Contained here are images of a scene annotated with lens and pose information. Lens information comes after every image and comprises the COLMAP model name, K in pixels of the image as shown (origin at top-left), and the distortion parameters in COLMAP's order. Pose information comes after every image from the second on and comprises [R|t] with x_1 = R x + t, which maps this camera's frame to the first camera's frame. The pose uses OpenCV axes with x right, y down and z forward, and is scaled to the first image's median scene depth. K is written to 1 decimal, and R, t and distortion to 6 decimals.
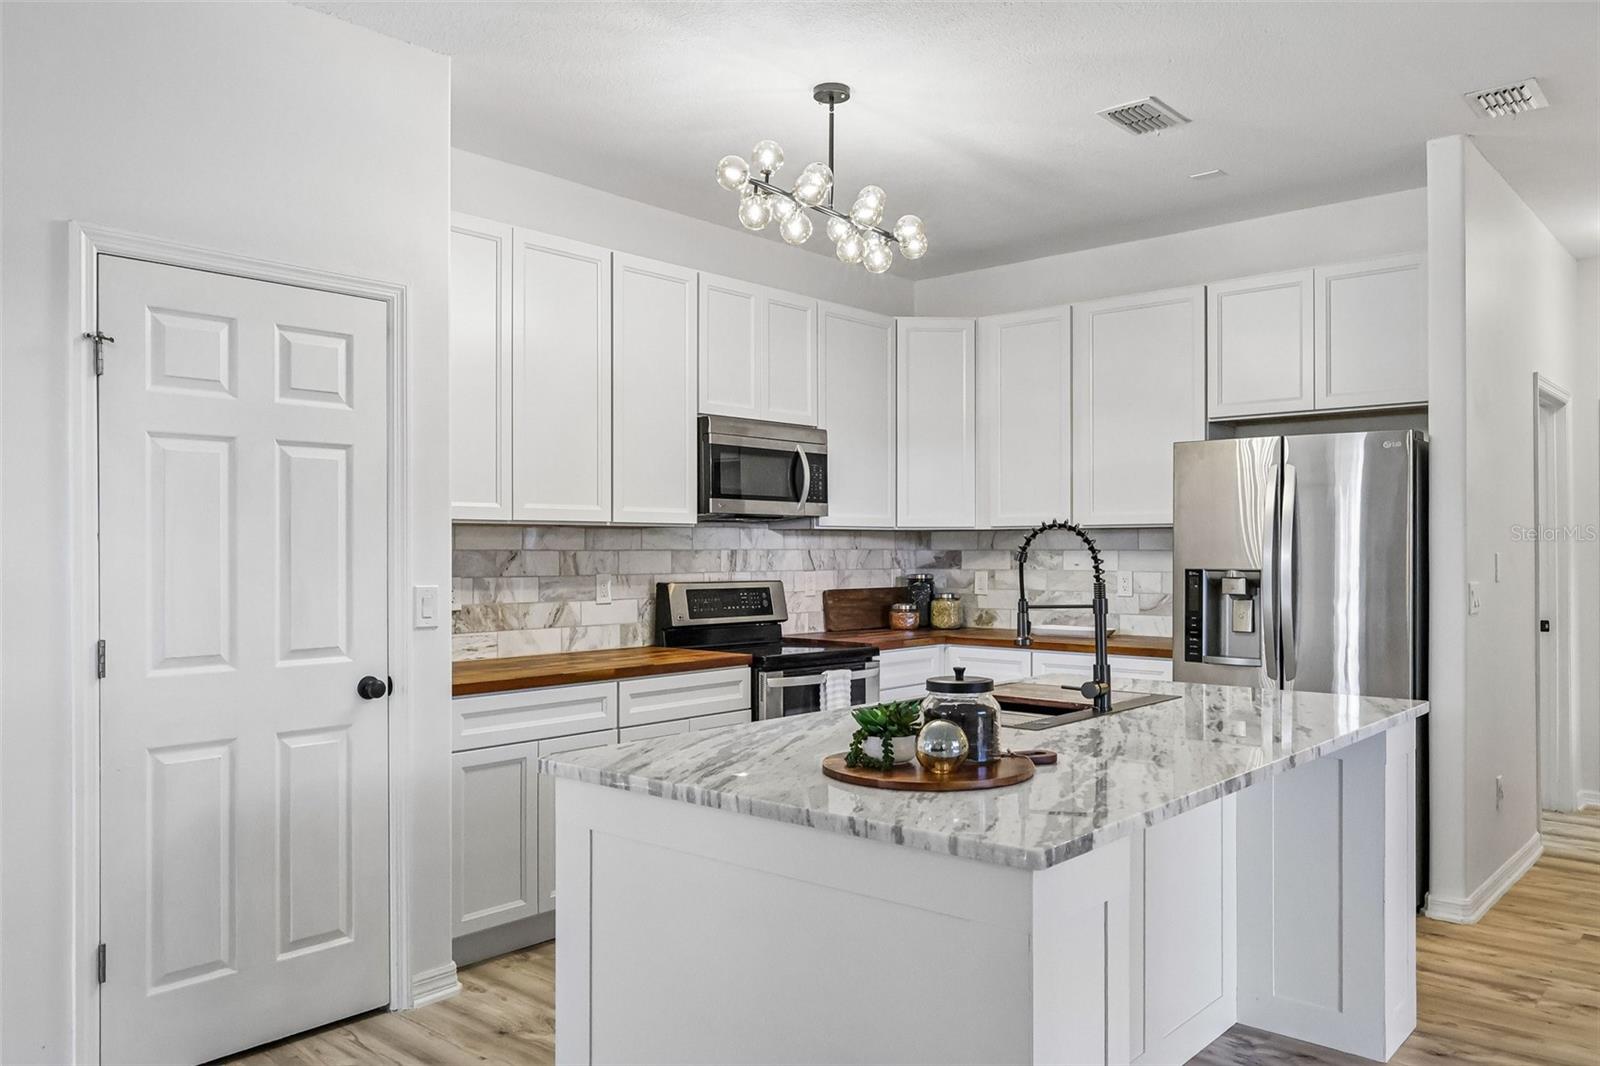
lens RADIAL K [[1201.1, 0, 800.0], [0, 1201.1, 533.0], [0, 0, 1]] dist [-0.000259, -0.000231]
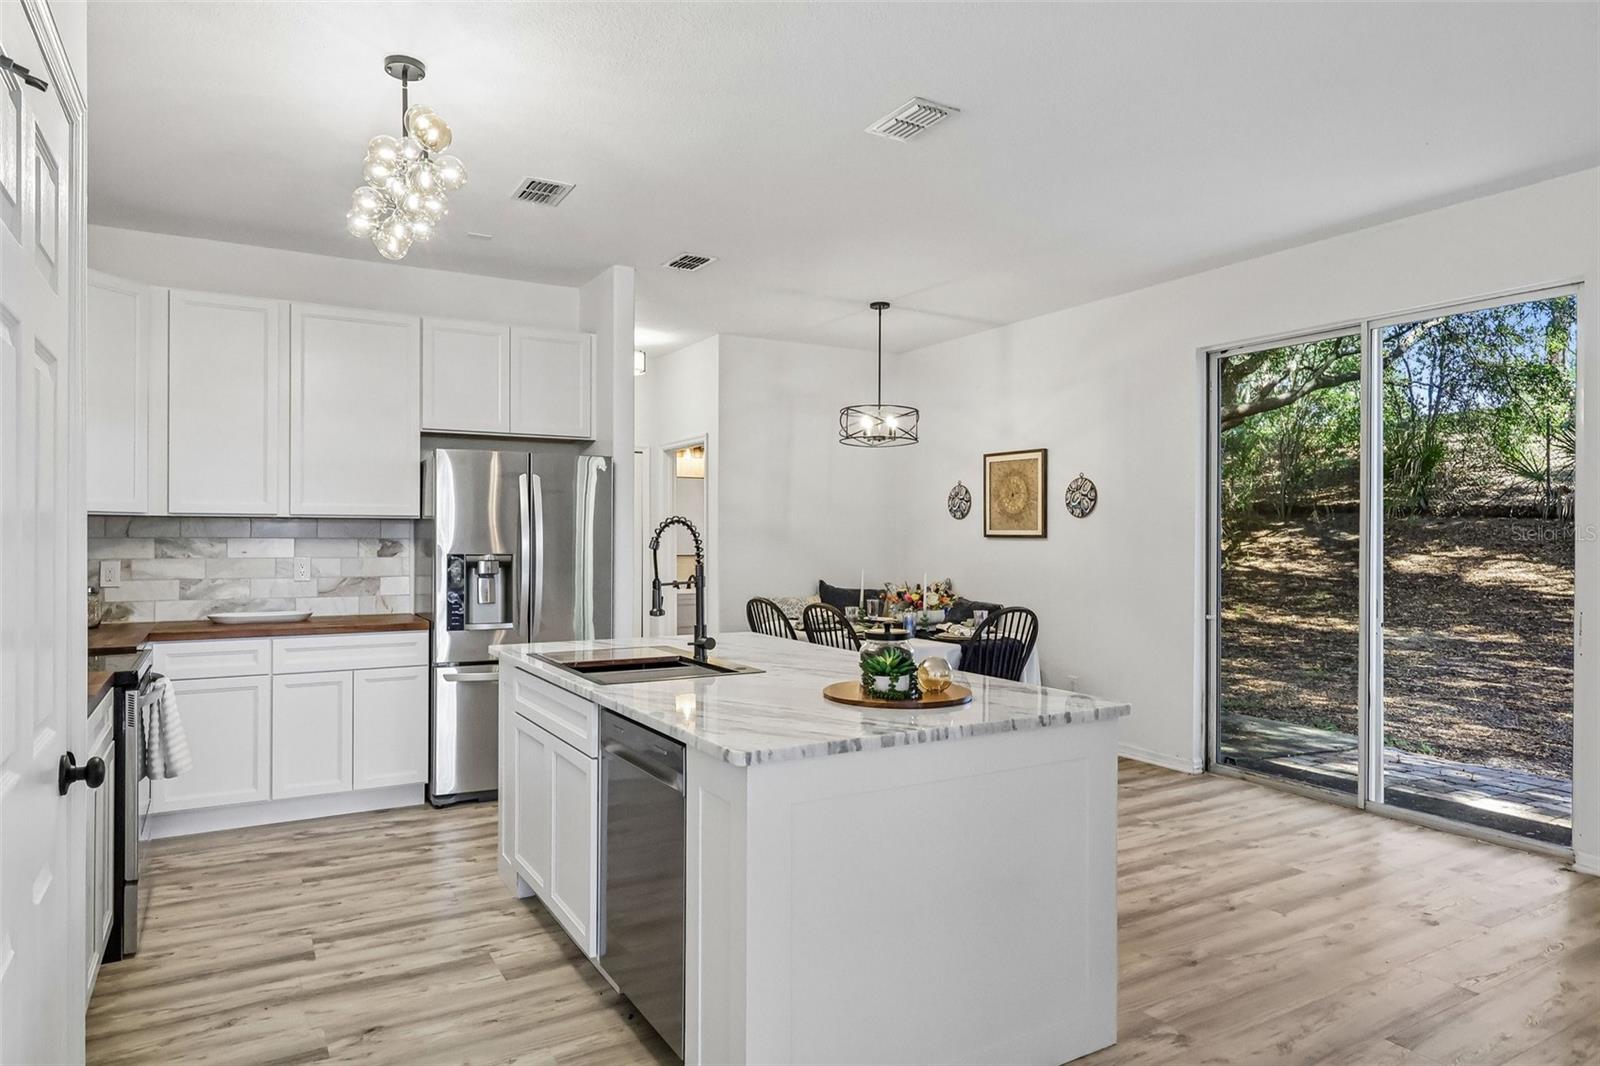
lens RADIAL K [[974.7, 0, 800.0], [0, 974.7, 533.0], [0, 0, 1]] dist [-0.000001, -0.000019]
pose [[0.319645, 0.005637, 0.947521, -0.580406], [-0.017263, 0.999851, -0.000124, 0.002773], [-0.947380, -0.016317, 0.319695, 0.416295]]
